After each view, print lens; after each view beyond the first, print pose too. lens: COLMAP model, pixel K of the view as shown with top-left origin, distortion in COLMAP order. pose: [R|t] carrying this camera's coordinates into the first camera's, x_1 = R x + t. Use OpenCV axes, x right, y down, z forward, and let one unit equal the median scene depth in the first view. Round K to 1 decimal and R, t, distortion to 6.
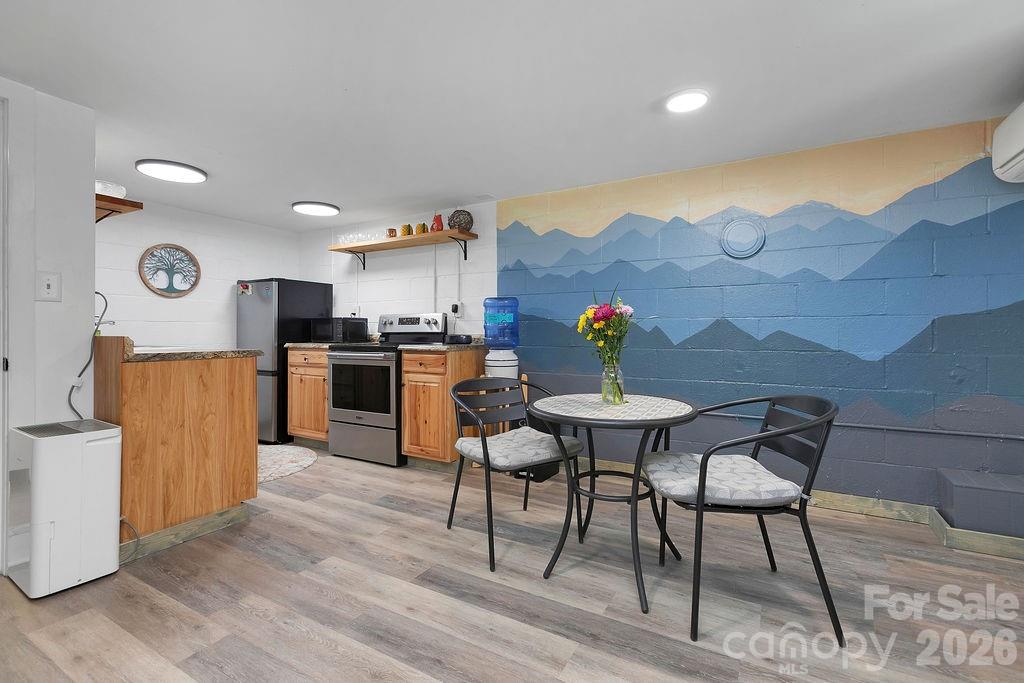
lens RADIAL K [[465.5, 0, 513.7], [0, 465.5, 333.6], [0, 0, 1]] dist [0.002765, 0.000293]
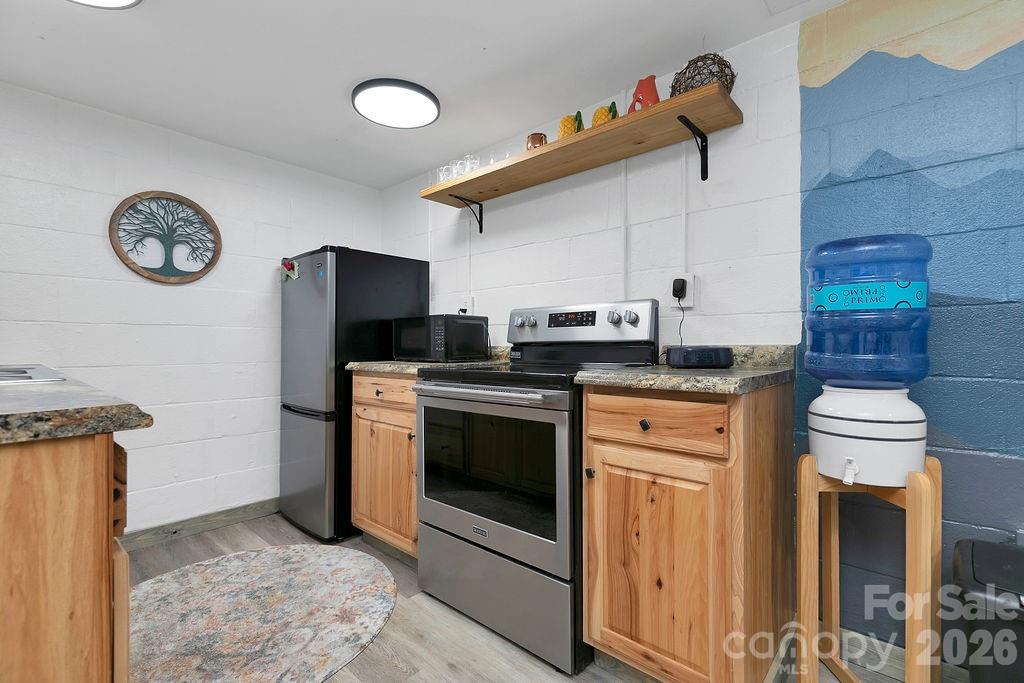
lens RADIAL K [[467.3, 0, 510.9], [0, 467.3, 345.4], [0, 0, 1]] dist [-0.002947, -0.000193]
pose [[0.977503, -0.001907, -0.210911, -0.189452], [0.001431, 0.999996, -0.002412, 0.002270], [0.210915, 0.002056, 0.977502, 0.517973]]
